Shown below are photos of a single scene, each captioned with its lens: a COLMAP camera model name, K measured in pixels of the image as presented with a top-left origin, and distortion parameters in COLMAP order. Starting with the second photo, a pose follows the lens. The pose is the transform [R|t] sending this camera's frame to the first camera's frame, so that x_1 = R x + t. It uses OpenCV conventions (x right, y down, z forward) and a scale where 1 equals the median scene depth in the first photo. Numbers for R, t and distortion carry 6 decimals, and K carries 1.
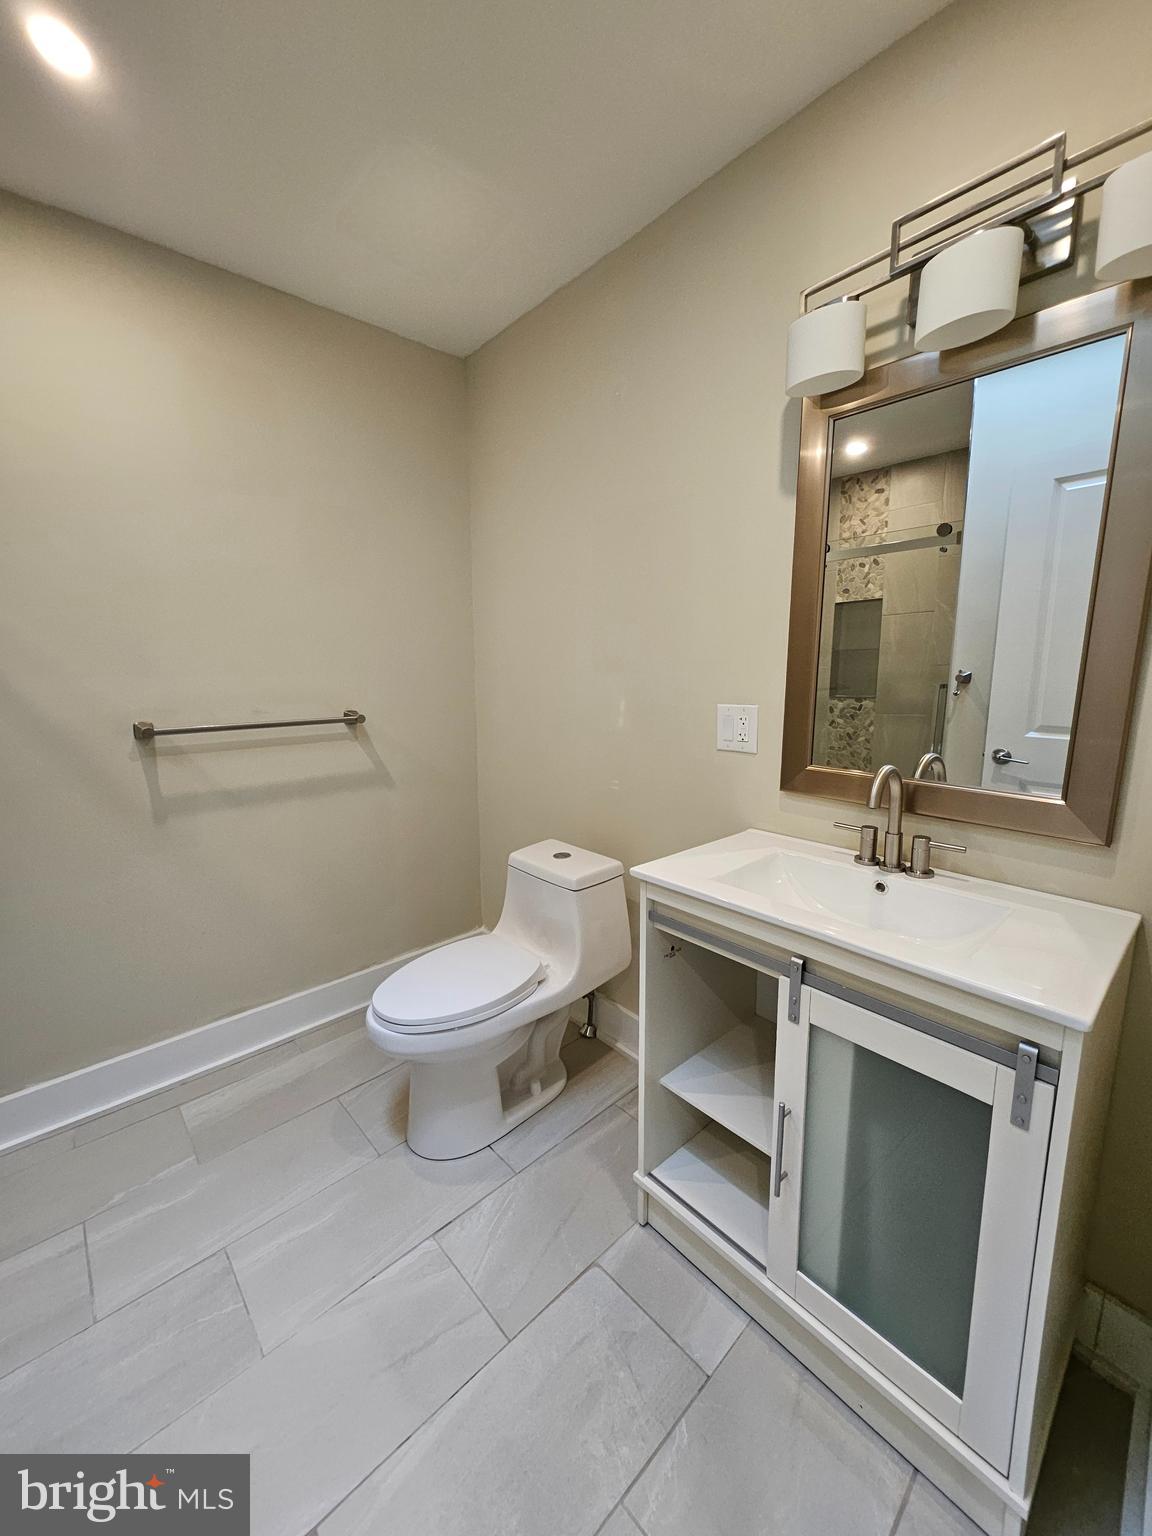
lens RADIAL K [[605.2, 0, 565.4], [0, 605.2, 760.3], [0, 0, 1]] dist [-0.001007, -0.000865]
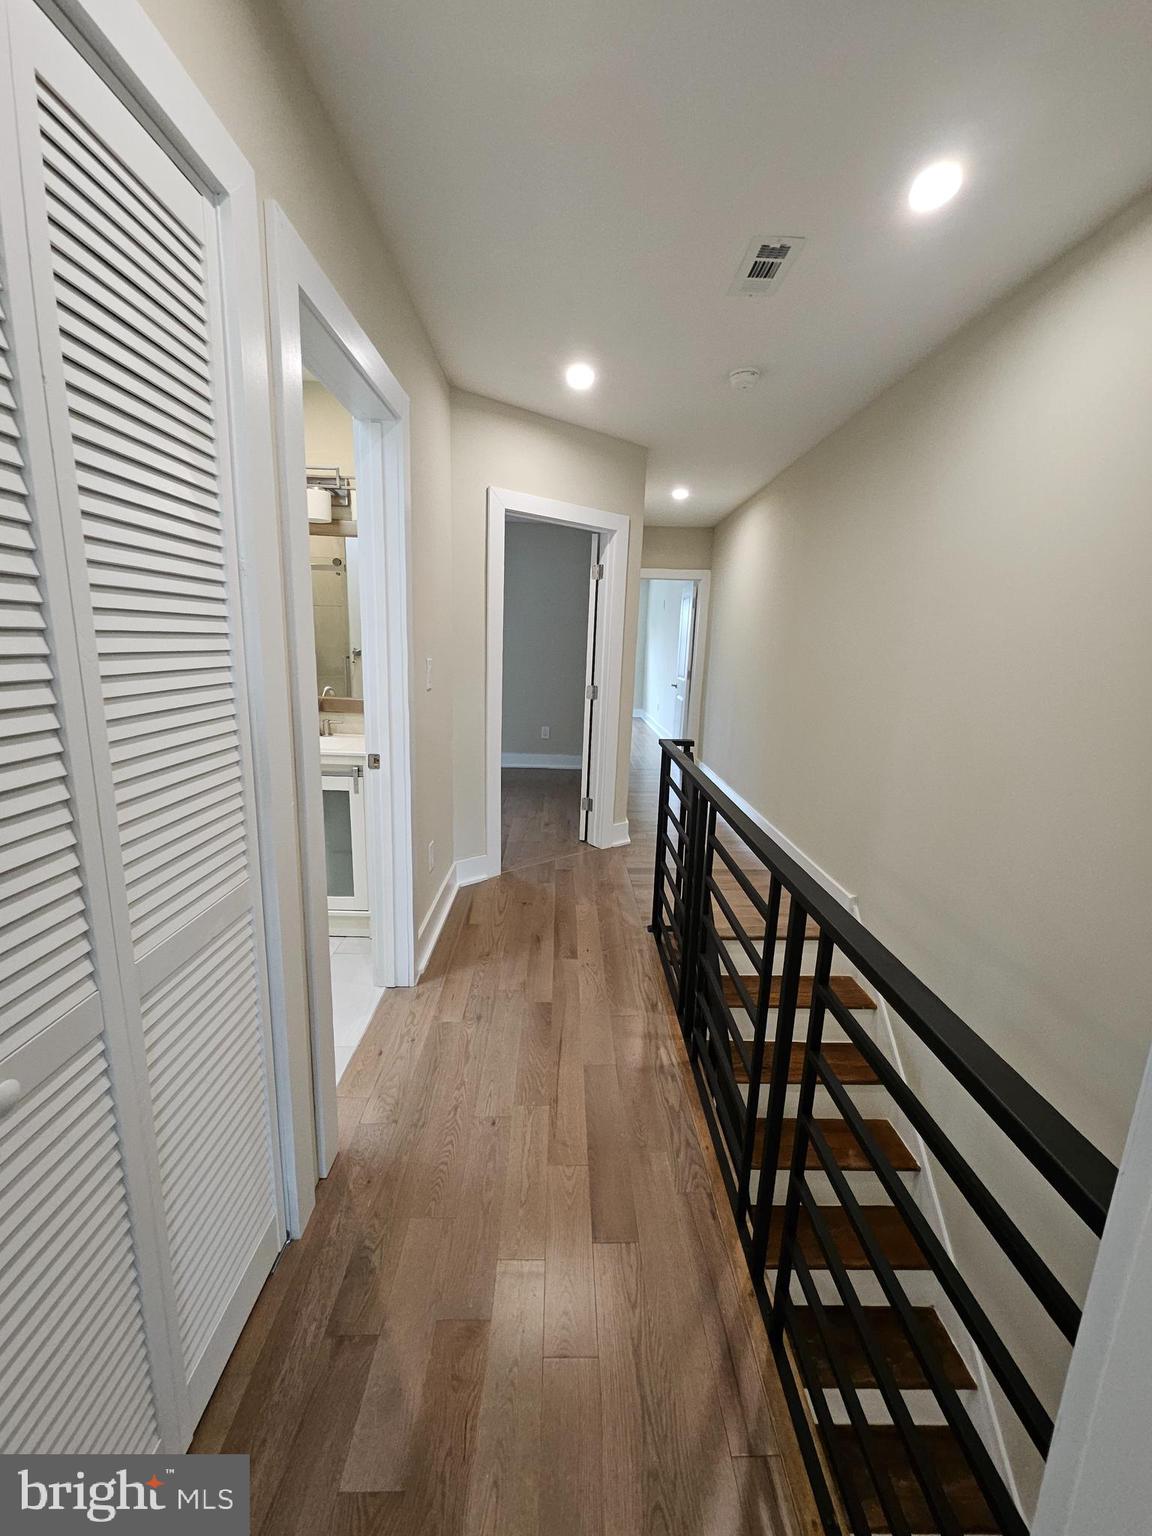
lens RADIAL K [[605.2, 0, 572.6], [0, 605.2, 770.3], [0, 0, 1]] dist [-0.001007, -0.000865]
pose [[0.653517, -0.118755, 0.747538, -0.534212], [0.073531, 0.992905, 0.093452, 0.161572], [-0.753332, -0.006105, 0.657612, -1.193987]]
